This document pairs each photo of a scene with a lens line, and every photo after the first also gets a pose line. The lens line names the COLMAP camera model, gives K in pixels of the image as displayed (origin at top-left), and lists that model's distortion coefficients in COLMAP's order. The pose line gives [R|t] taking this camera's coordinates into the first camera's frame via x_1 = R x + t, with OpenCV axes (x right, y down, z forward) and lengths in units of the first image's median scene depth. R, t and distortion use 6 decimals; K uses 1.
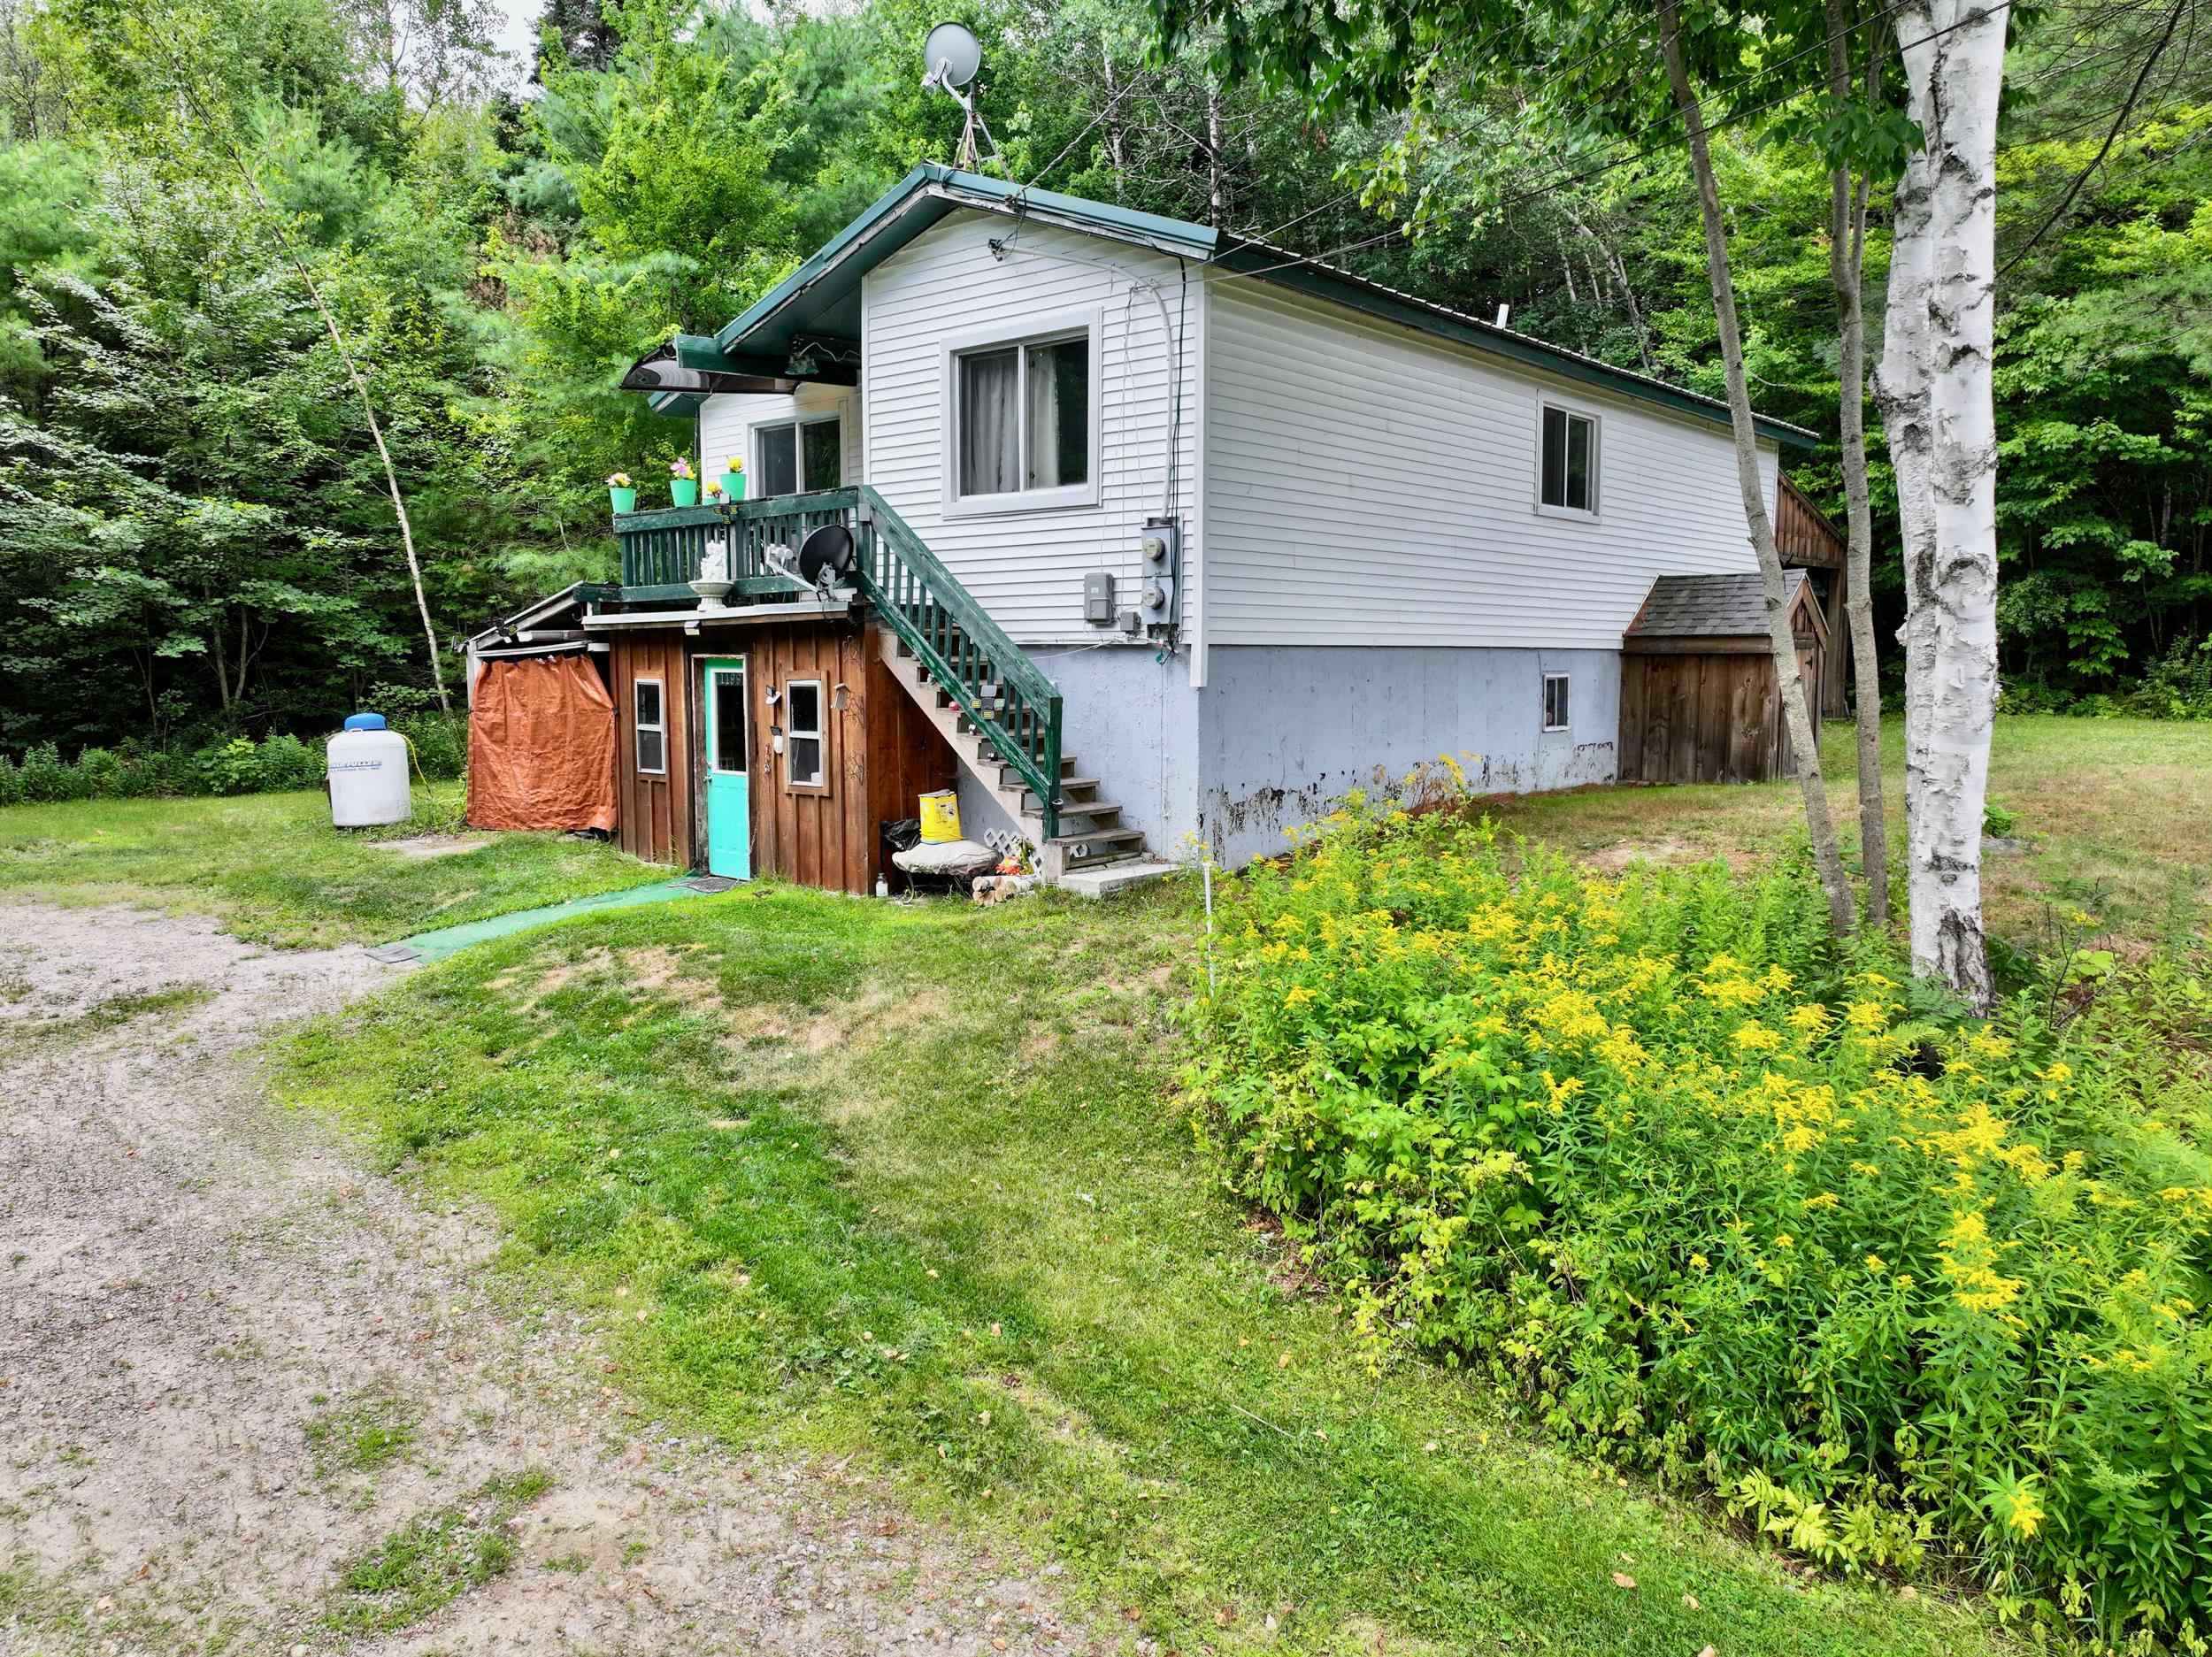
lens RADIAL K [[1551.3, 0, 1083.4], [0, 1551.3, 824.9], [0, 0, 1]] dist [-0.001900, 0.021911]
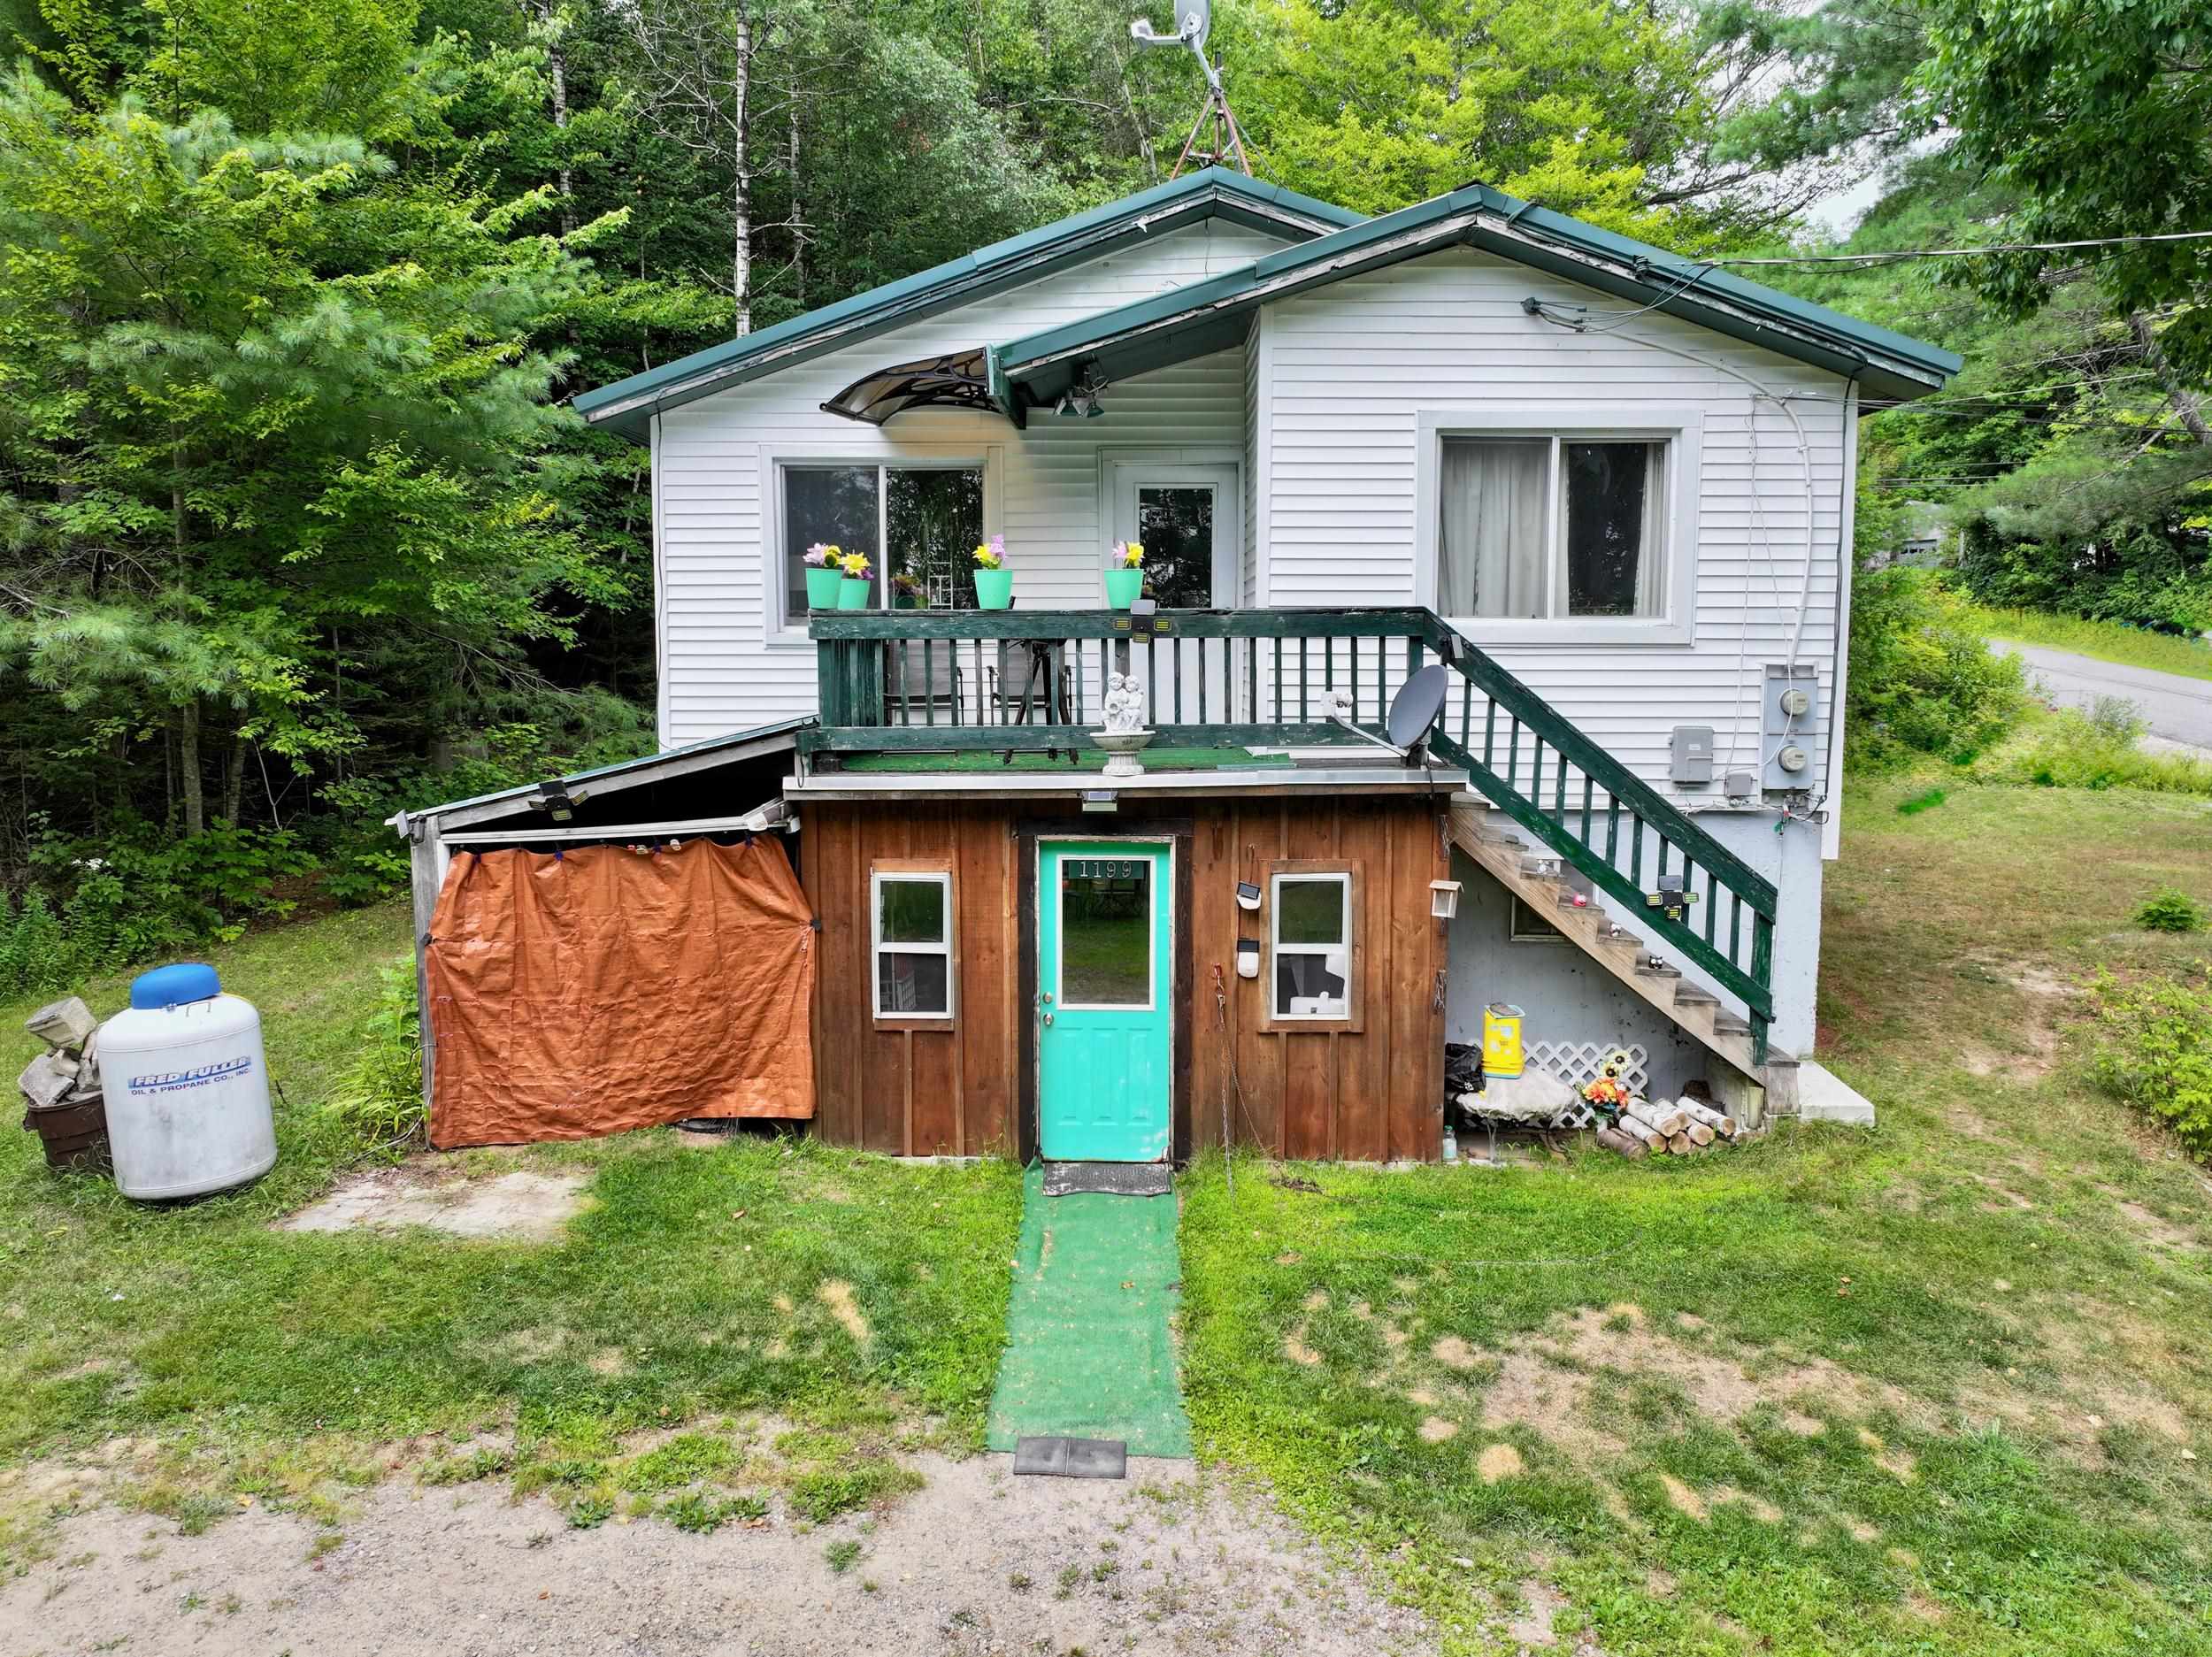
lens RADIAL K [[1551.3, 0, 1083.4], [0, 1551.3, 824.9], [0, 0, 1]] dist [-0.001900, 0.021911]
pose [[0.759763, -0.066507, 0.646789, -0.685905], [0.070310, 0.997325, 0.019961, -0.131075], [-0.646387, 0.030310, 0.762407, 0.506511]]
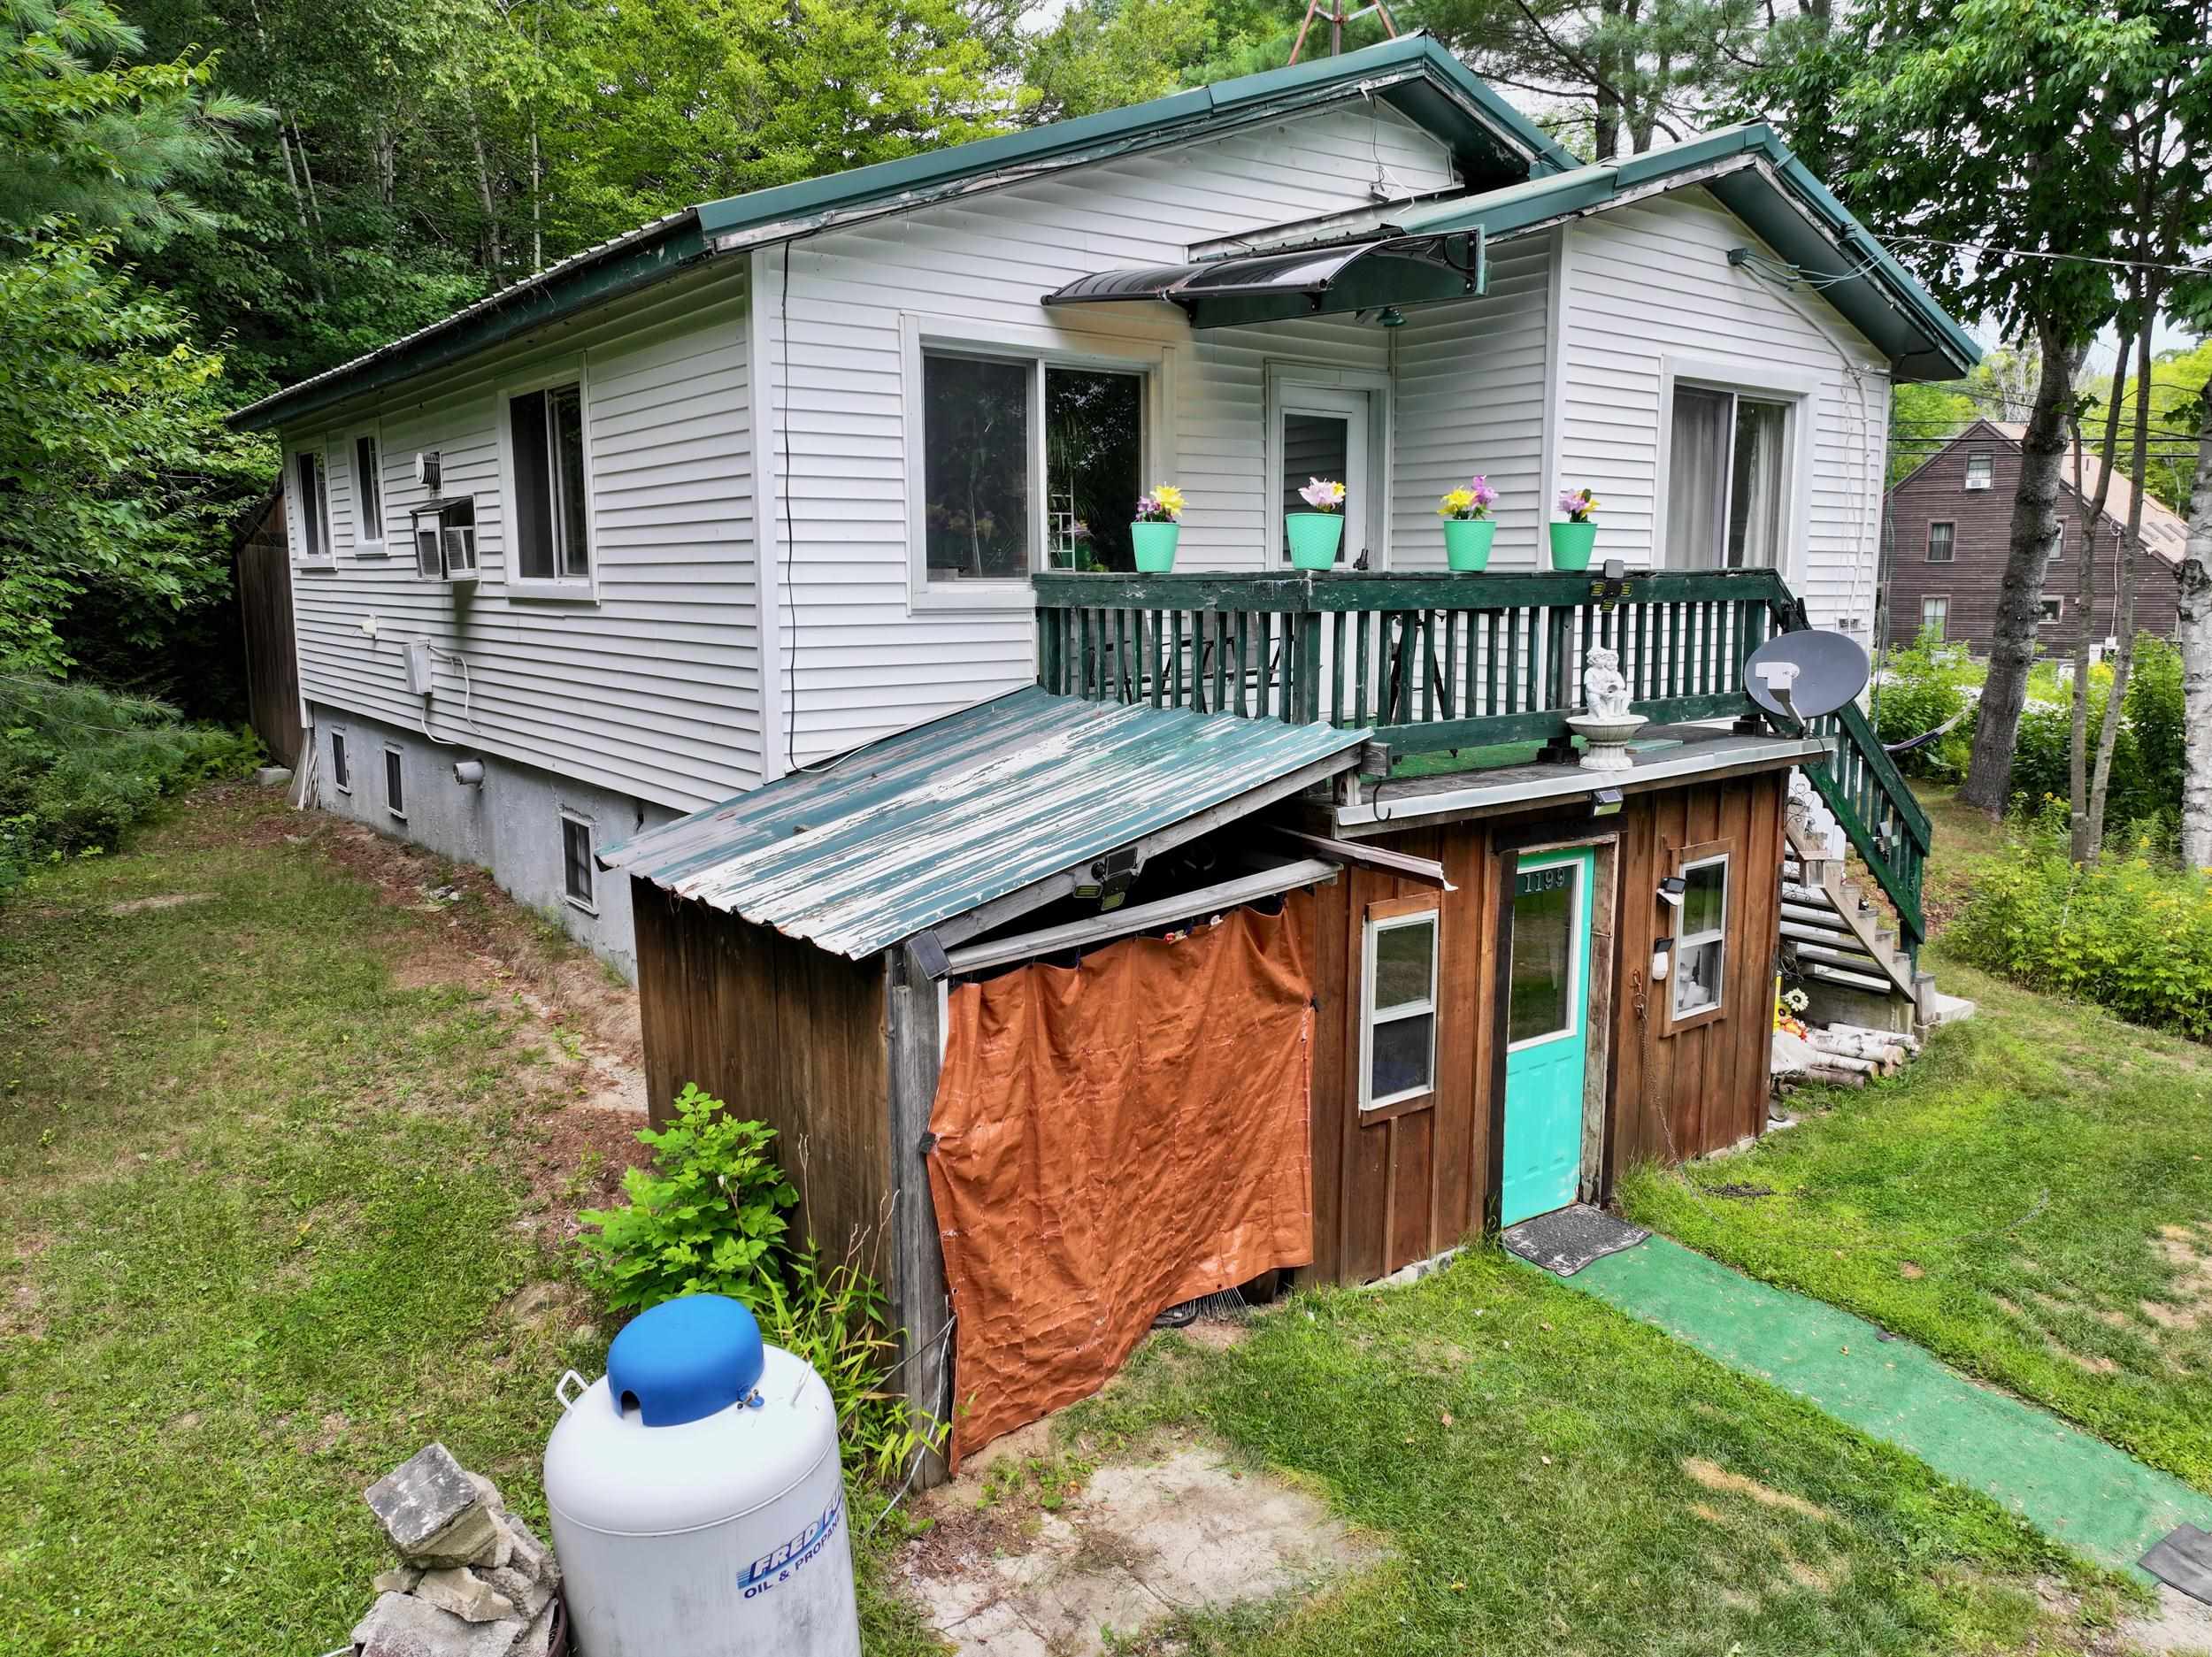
lens RADIAL K [[1546.7, 0, 1106.0], [0, 1546.7, 828.5], [0, 0, 1]] dist [0.037831, -0.054020]
pose [[0.192165, -0.154453, 0.969132, -0.827299], [0.110607, 0.984653, 0.134995, -0.212837], [-0.975110, 0.081251, 0.206299, 1.065247]]
